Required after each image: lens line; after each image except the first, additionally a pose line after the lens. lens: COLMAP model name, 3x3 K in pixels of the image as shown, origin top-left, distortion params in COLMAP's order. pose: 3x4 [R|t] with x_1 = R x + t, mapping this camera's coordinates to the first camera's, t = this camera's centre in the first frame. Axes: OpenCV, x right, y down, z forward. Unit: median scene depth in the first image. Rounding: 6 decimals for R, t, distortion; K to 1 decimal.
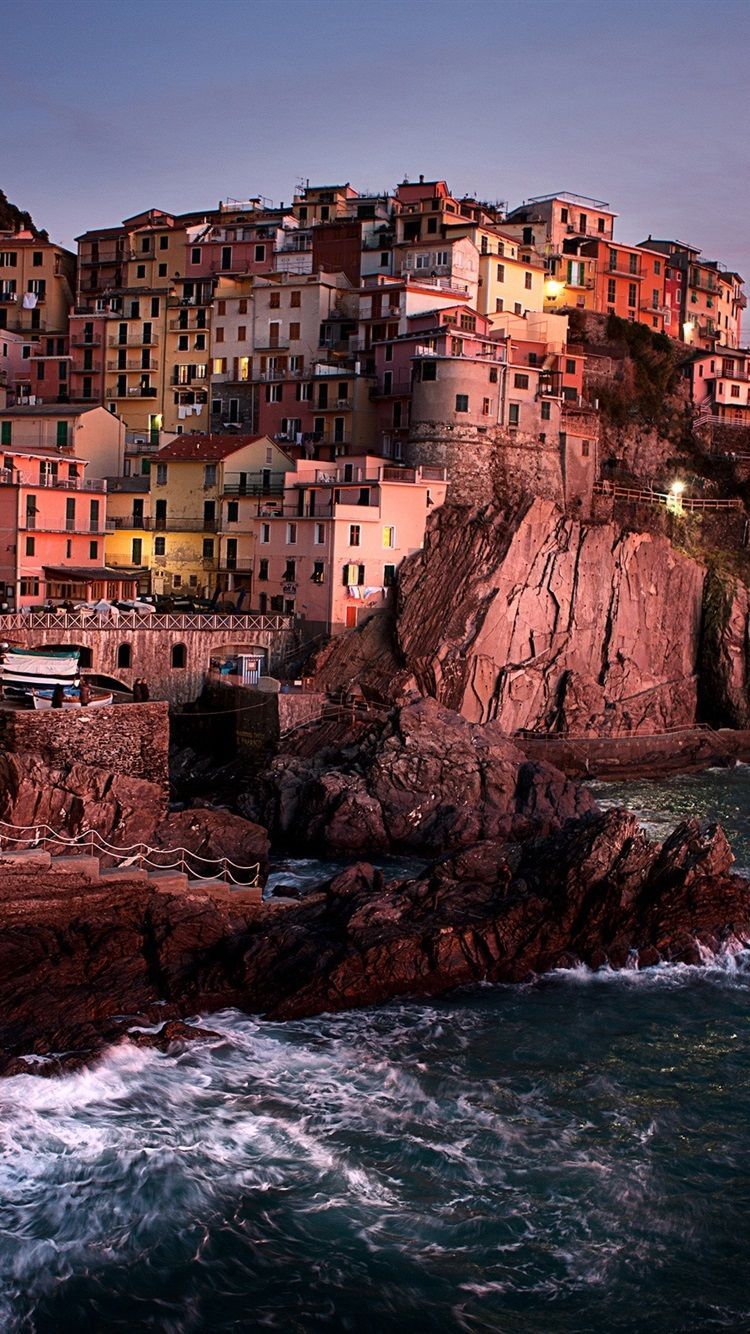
lens RADIAL K [[1394.8, 0, 332.7], [0, 1394.8, 666.8], [0, 0, 1]] dist [-0.085319, 0.000000]
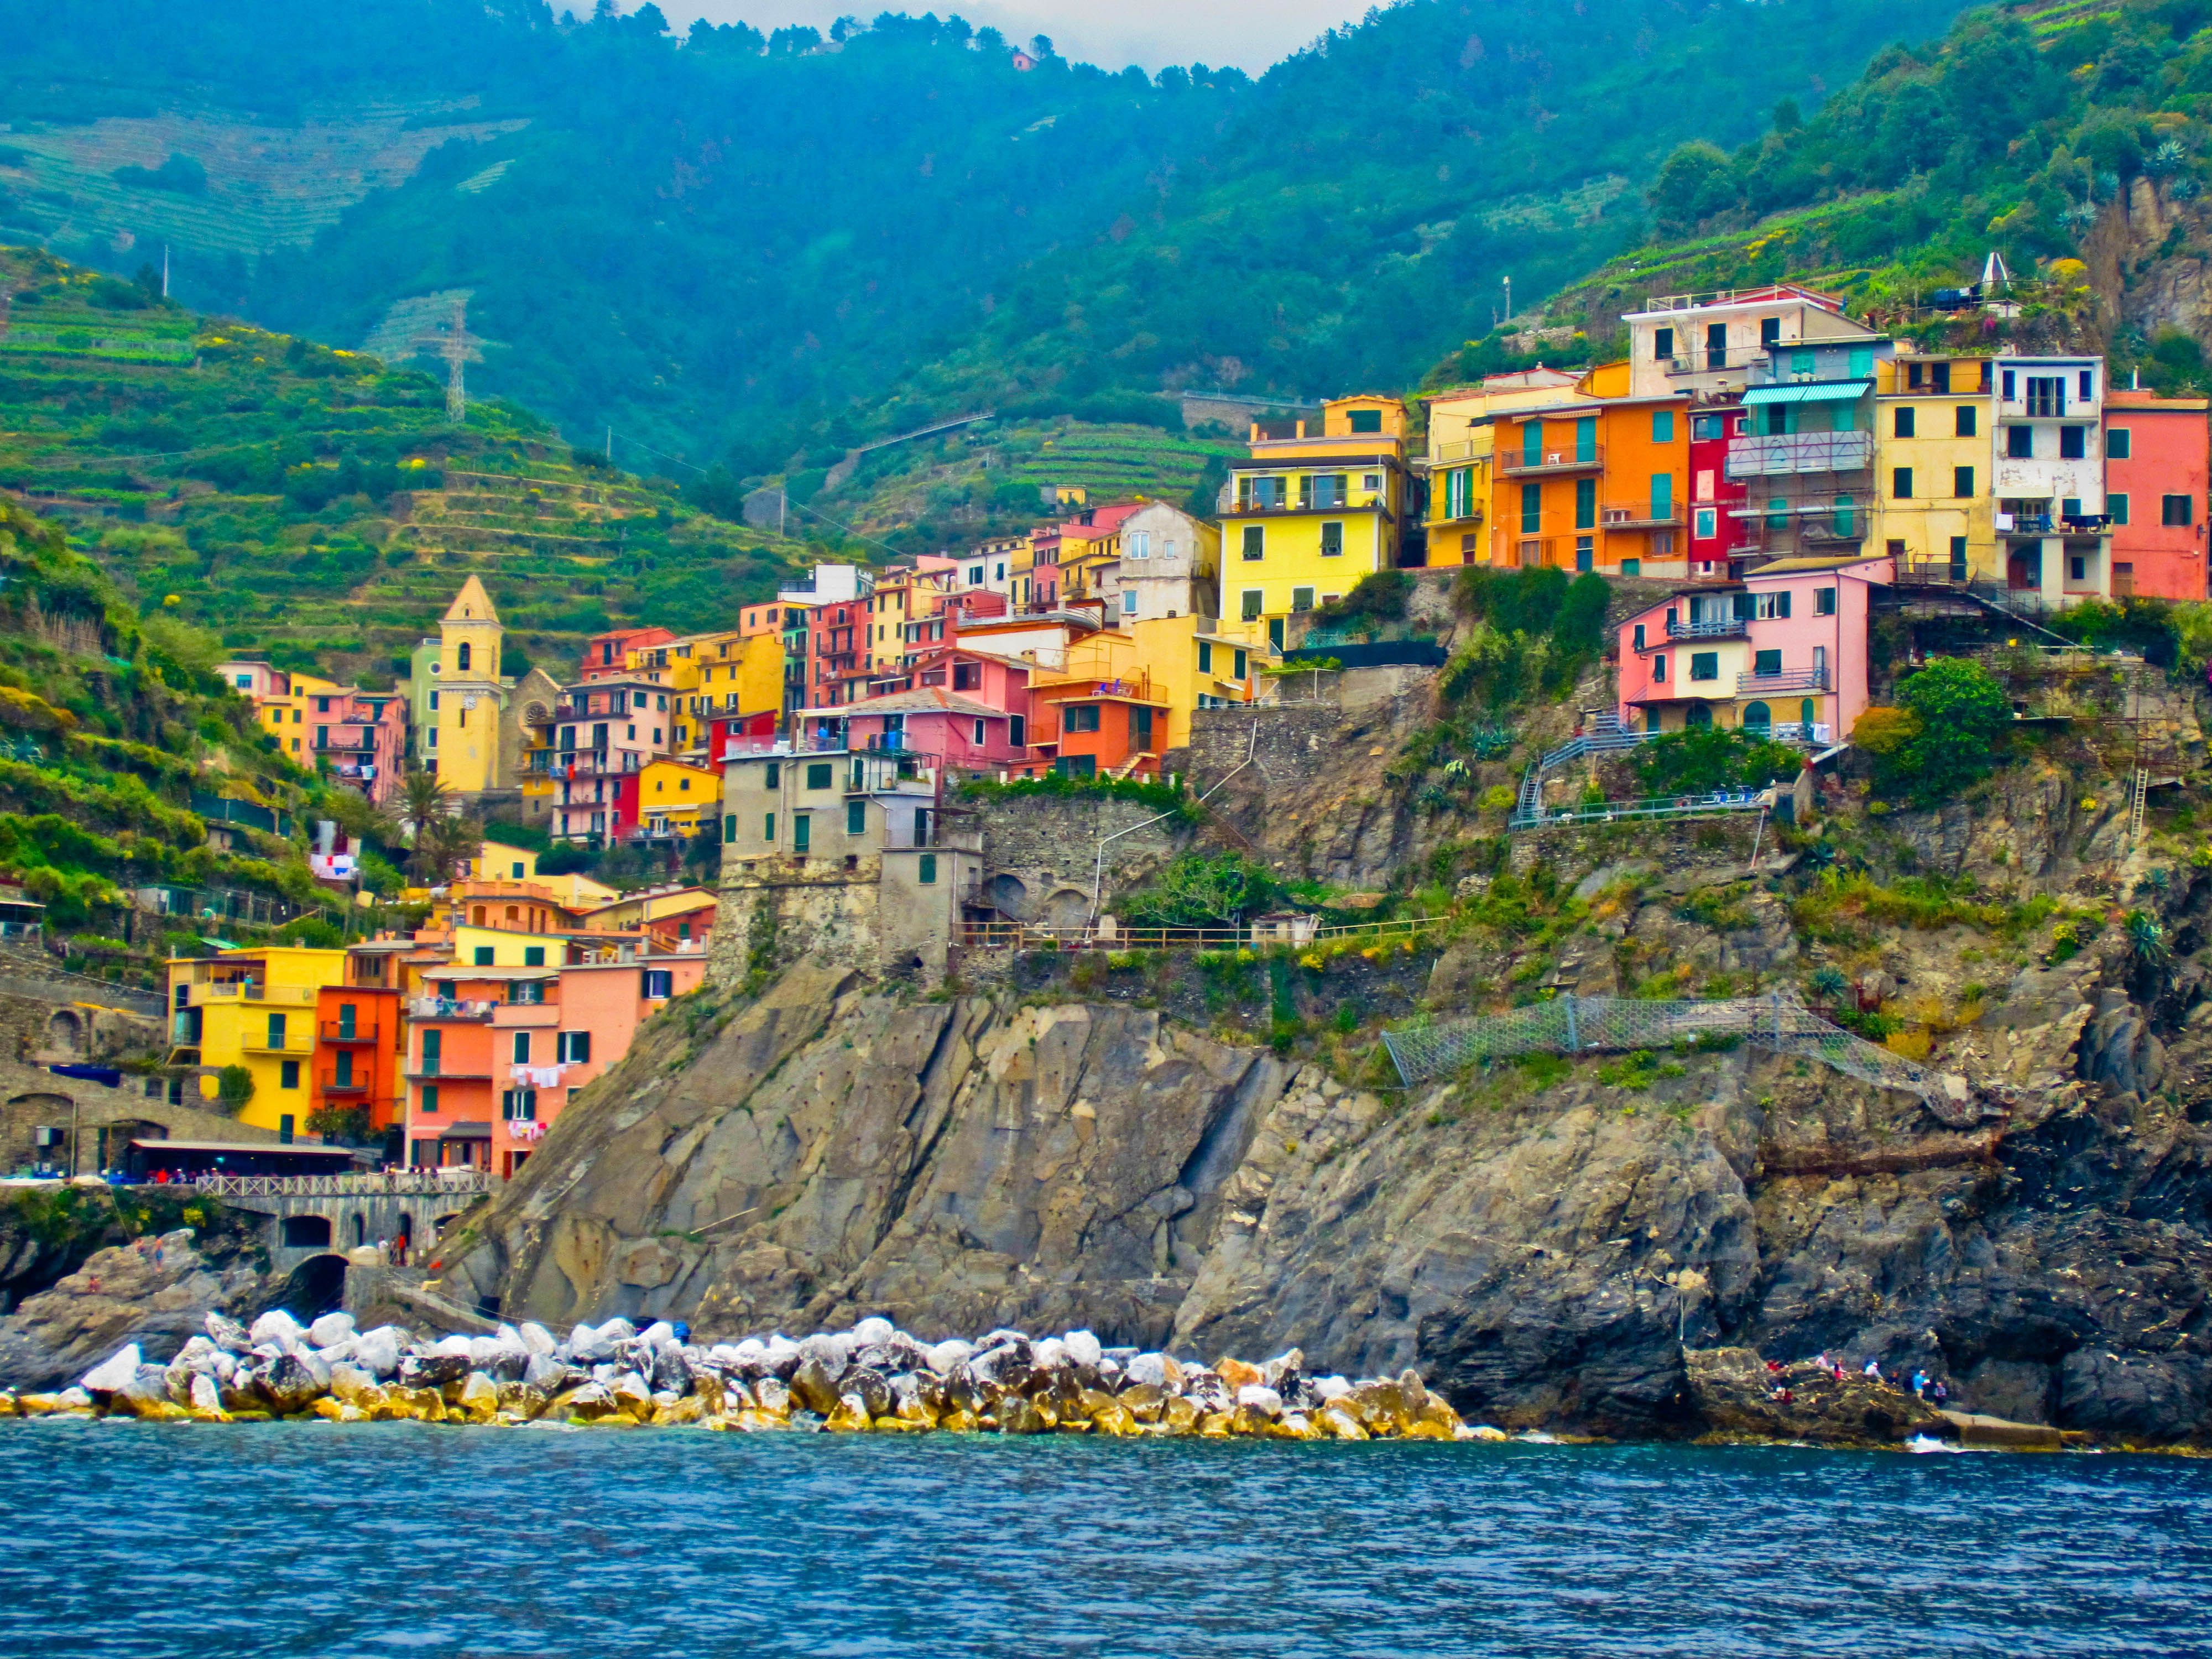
lens RADIAL K [[5584.4, 0, 1108.8], [0, 5584.4, 831.2], [0, 0, 1]] dist [-0.109332, 0.000000]
pose [[0.317438, -0.127480, -0.939671, 2.446231], [-0.088490, 0.982617, -0.163200, 0.203296], [0.944141, 0.134957, 0.300639, 0.384428]]
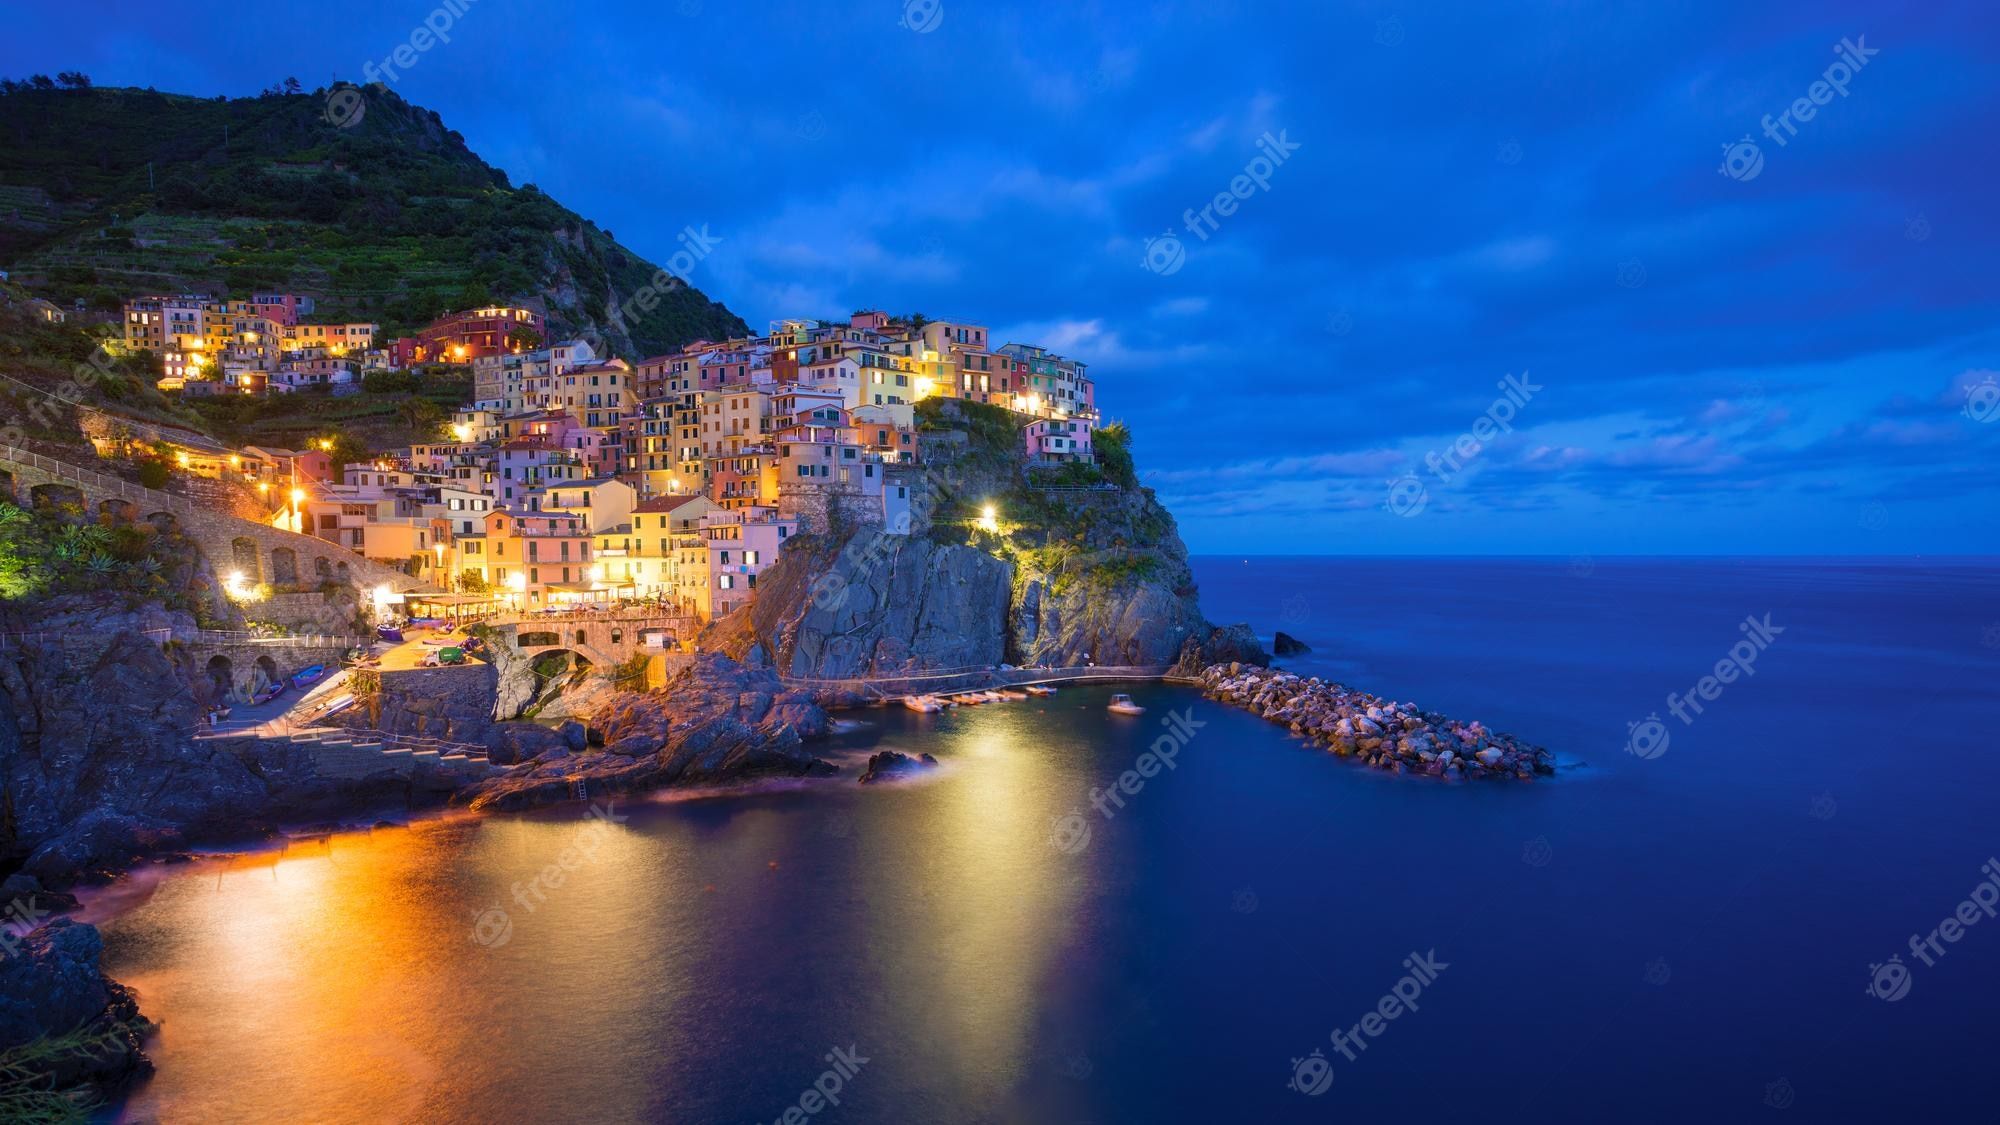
lens RADIAL K [[1050.5, 0, 960.5], [0, 1050.5, 629.7], [0, 0, 1]] dist [-0.022337, 0.016547]
pose [[0.996315, -0.037767, -0.077003, 0.343956], [0.037319, 0.999277, -0.007251, 0.008565], [0.077222, 0.004351, 0.997004, -0.184277]]
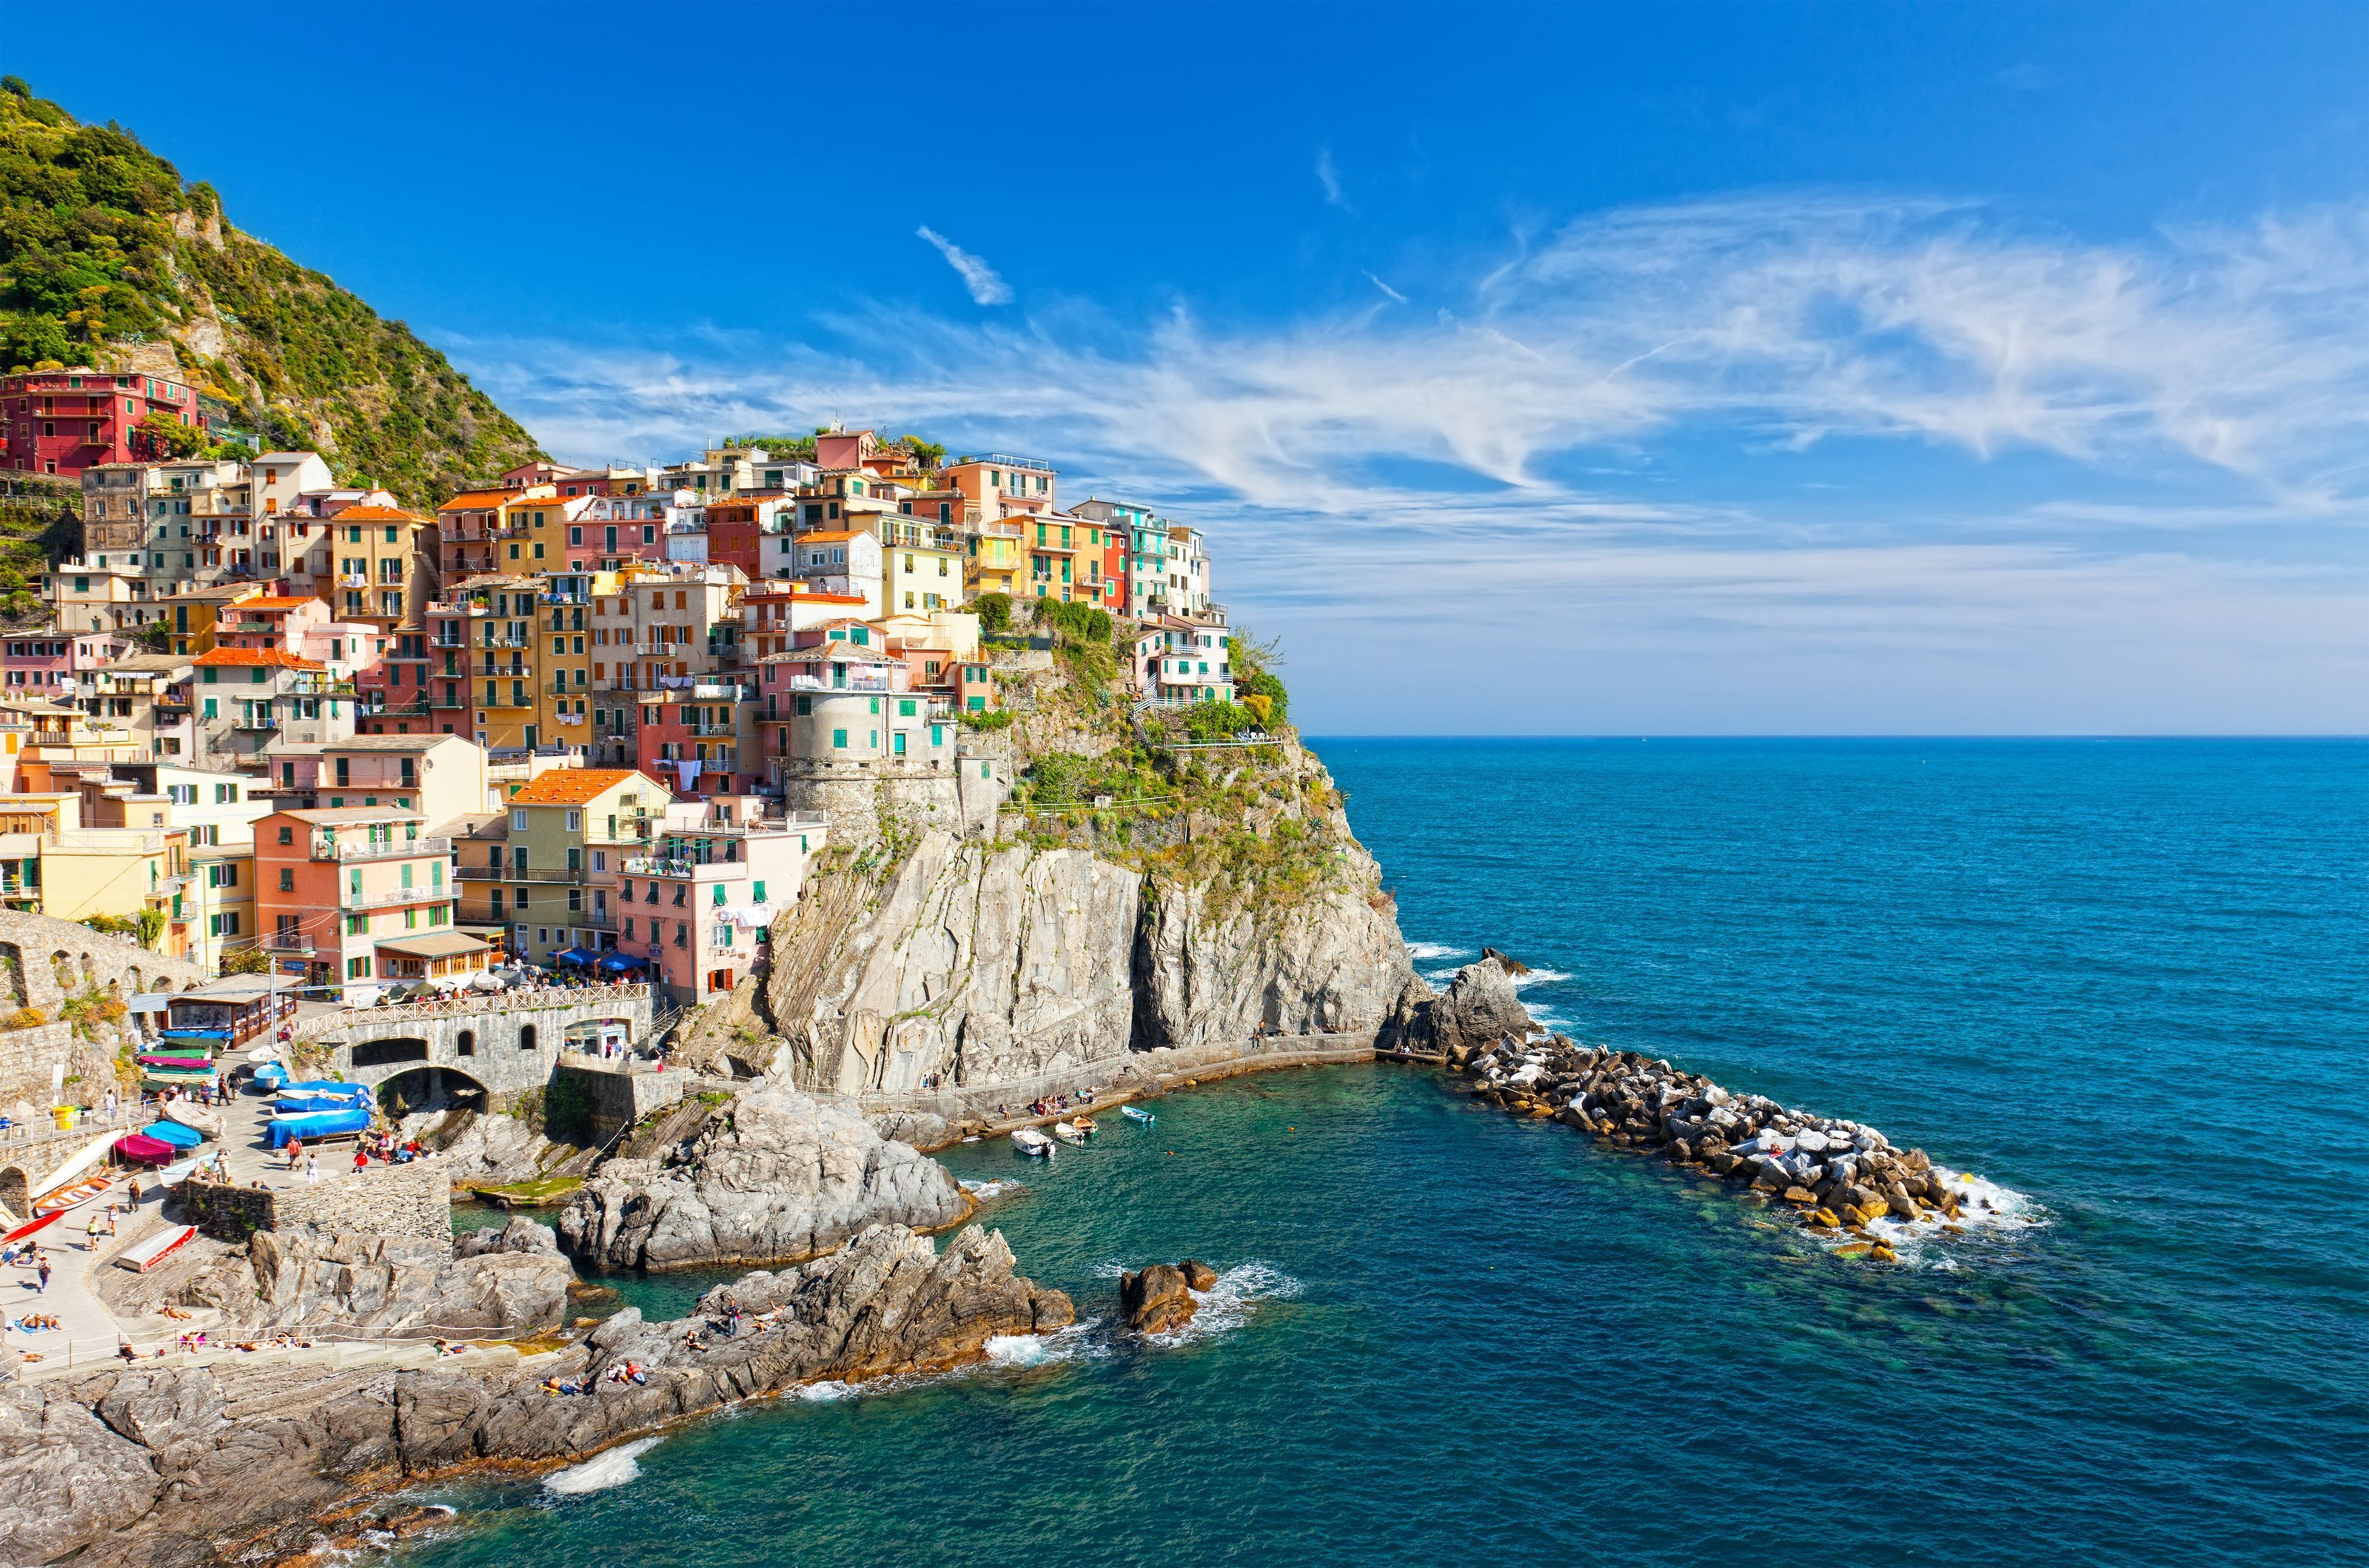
lens RADIAL K [[1734.8, 0, 1174.6], [0, 1734.8, 818.5], [0, 0, 1]] dist [-0.012981, 0.007636]
pose [[0.986230, -0.045970, 0.158864, 0.122952], [0.050169, 0.998487, -0.022523, -0.093560], [-0.157588, 0.030183, 0.987044, -0.196726]]
